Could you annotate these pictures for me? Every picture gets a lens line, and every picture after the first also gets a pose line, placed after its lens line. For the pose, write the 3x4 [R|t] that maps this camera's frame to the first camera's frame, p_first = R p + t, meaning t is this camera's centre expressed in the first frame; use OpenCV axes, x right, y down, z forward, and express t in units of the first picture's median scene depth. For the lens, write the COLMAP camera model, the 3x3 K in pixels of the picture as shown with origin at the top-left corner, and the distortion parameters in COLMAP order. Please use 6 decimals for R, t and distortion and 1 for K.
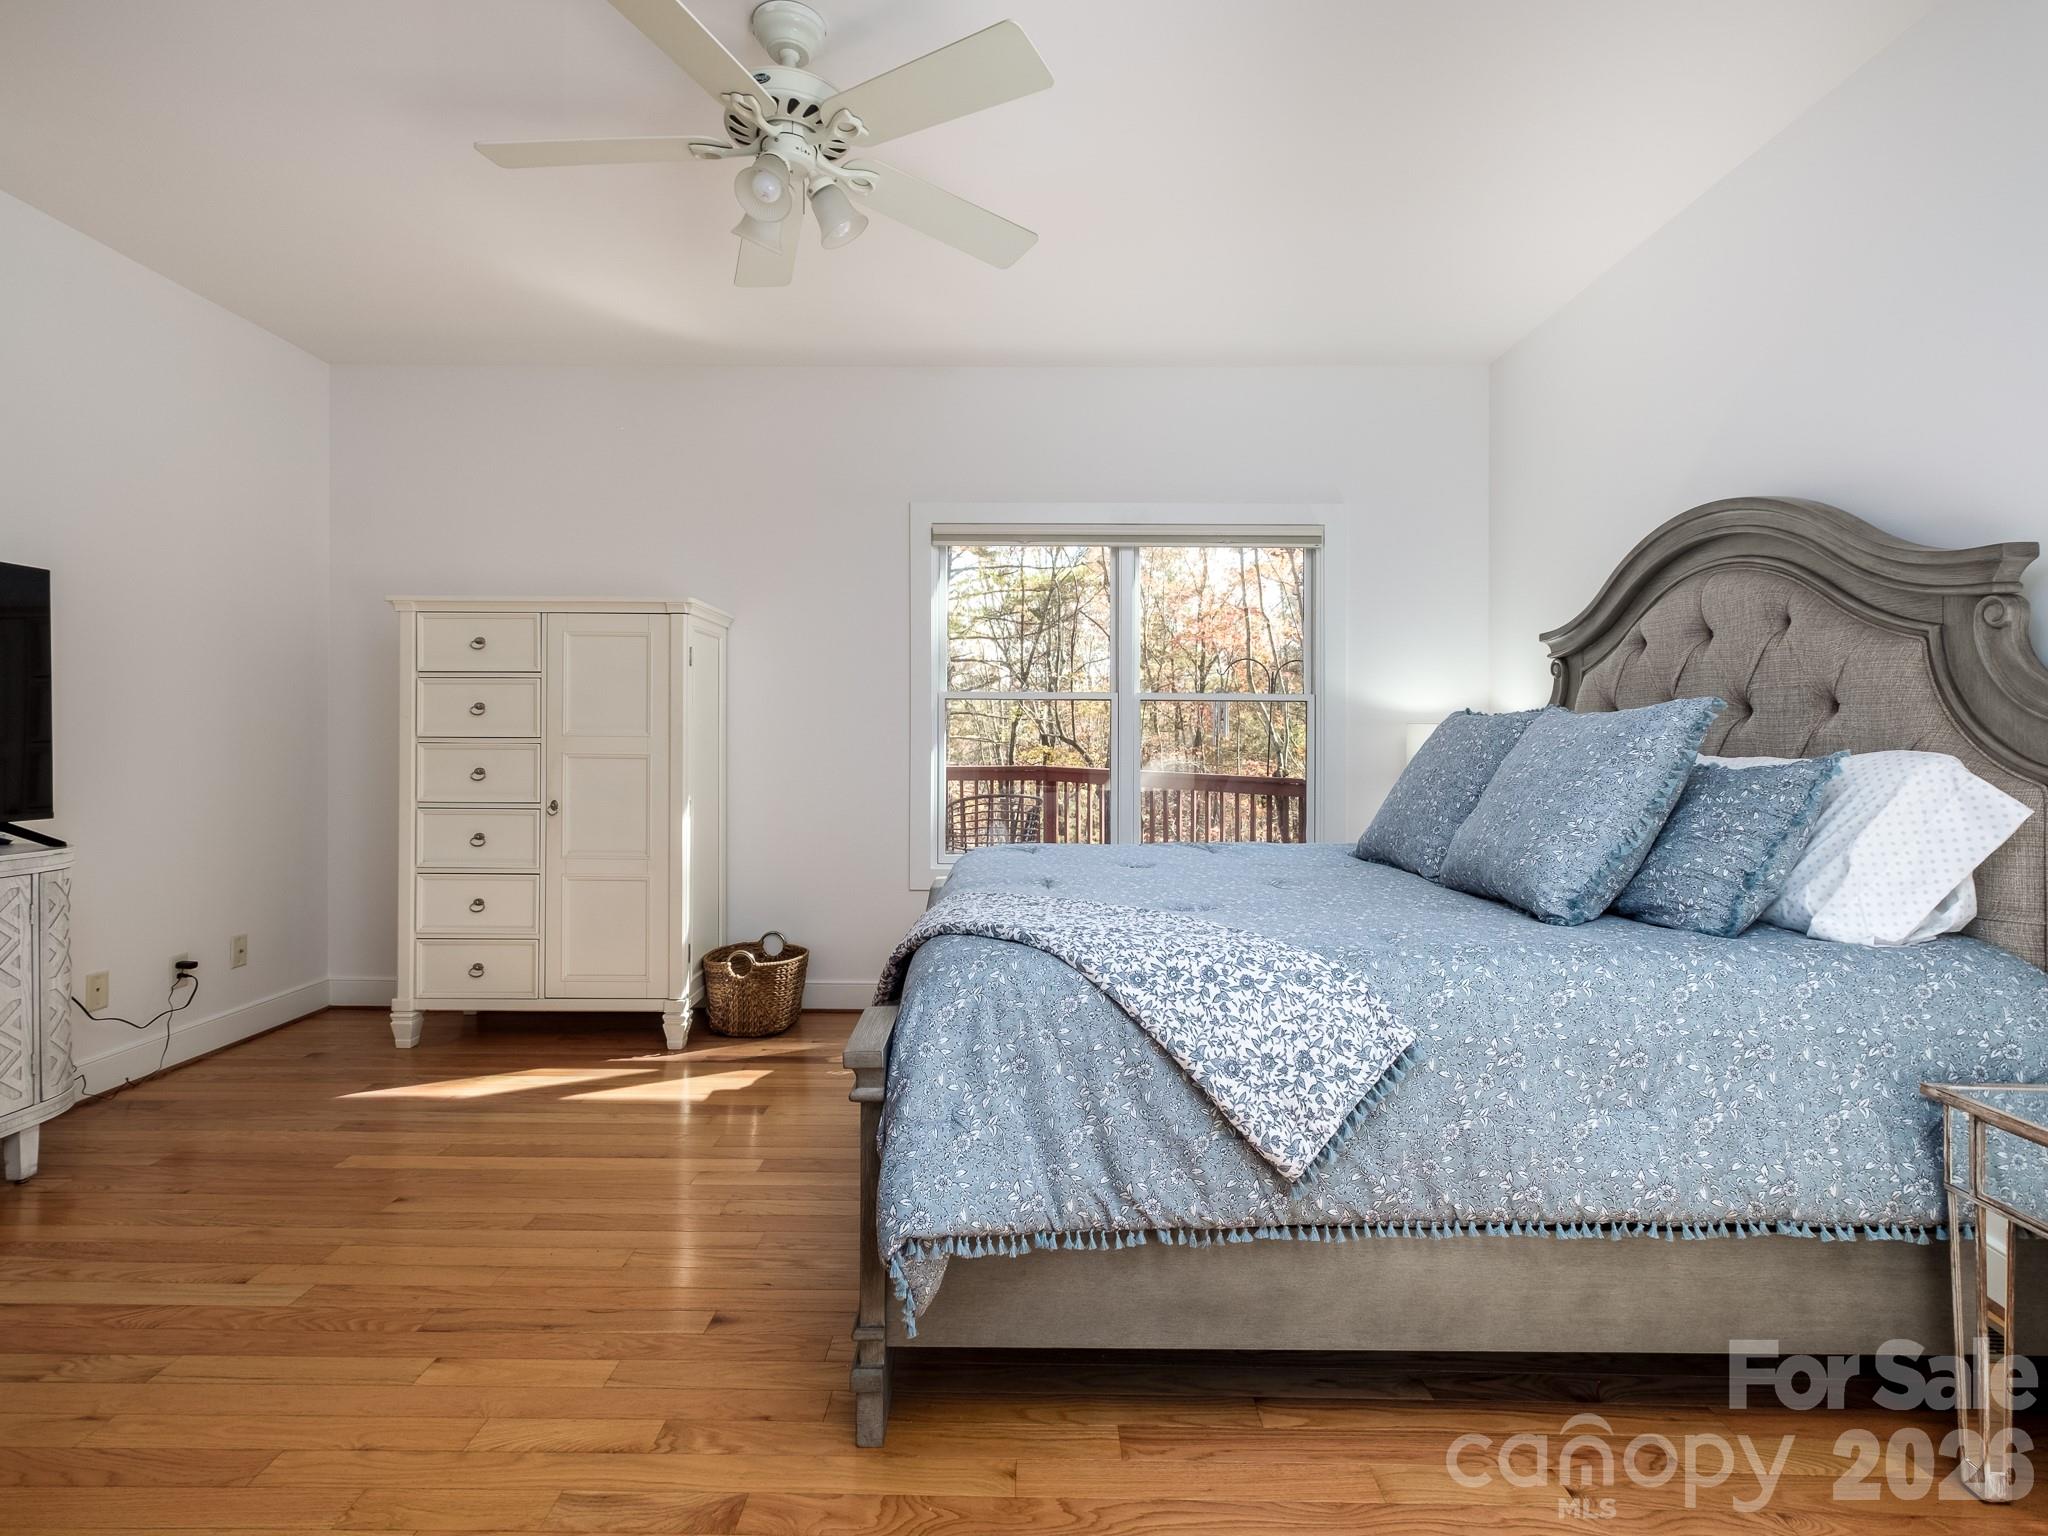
lens RADIAL K [[1028.5, 0, 1028.6], [0, 1028.5, 756.3], [0, 0, 1]] dist [0.016559, 0.000875]
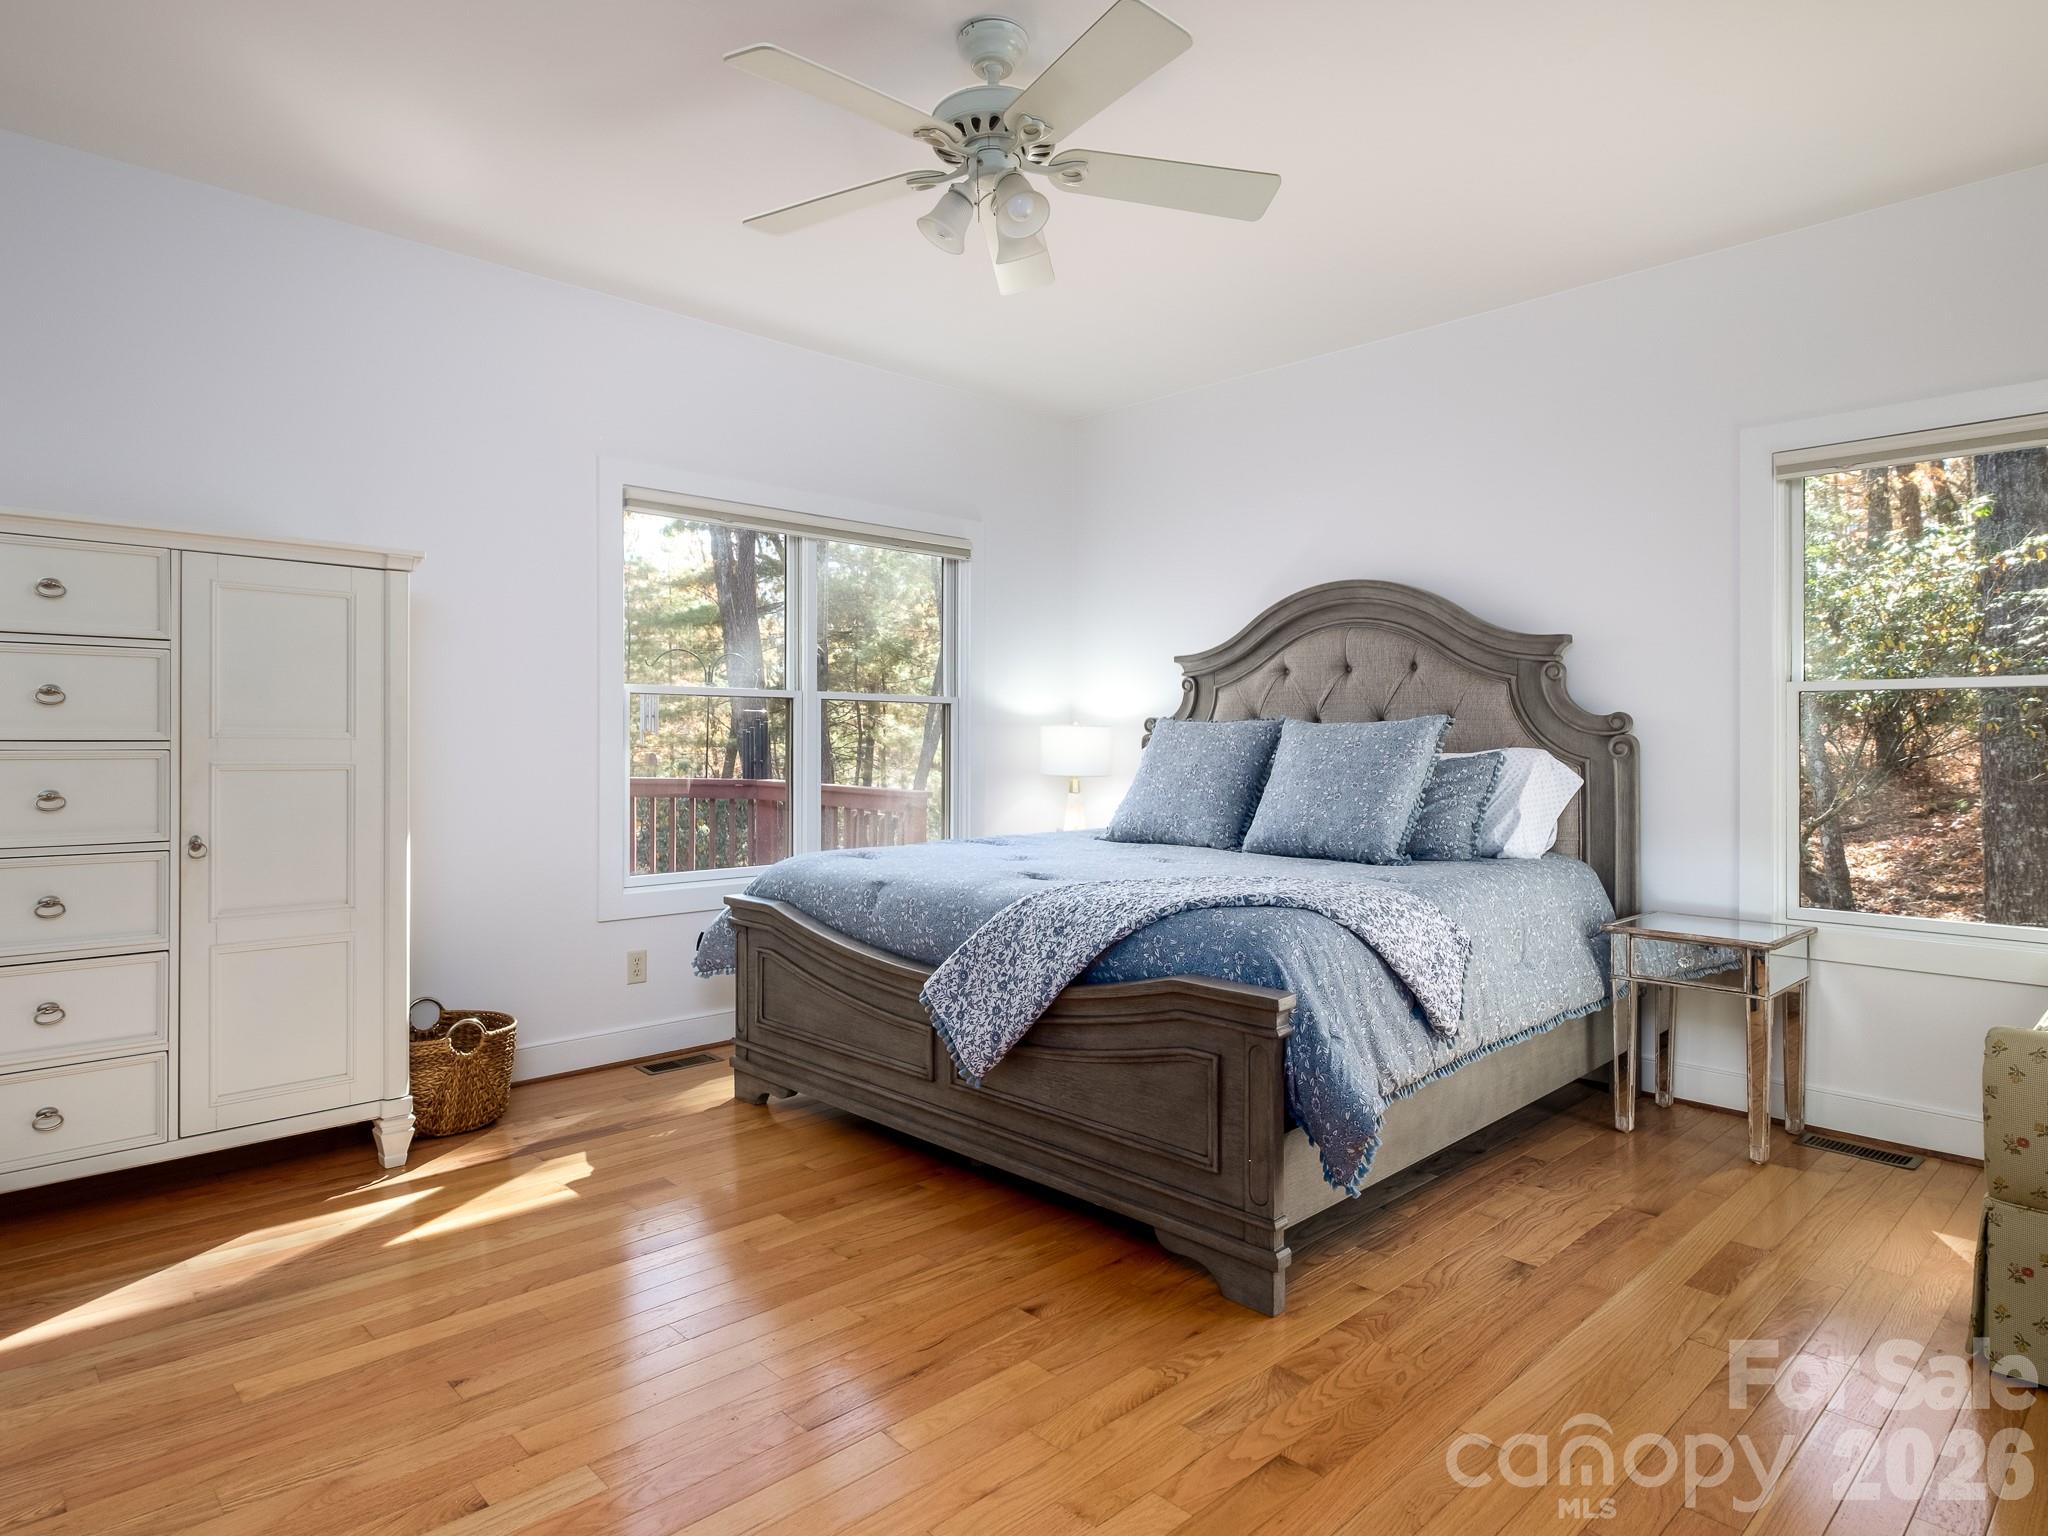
lens RADIAL K [[1169.6, 0, 1036.7], [0, 1169.6, 760.6], [0, 0, 1]] dist [0.009819, -0.001730]
pose [[0.714650, -0.015090, 0.699320, -0.705234], [0.010830, 0.999886, 0.010509, -0.008837], [-0.699399, 0.000063, 0.714732, 0.104038]]
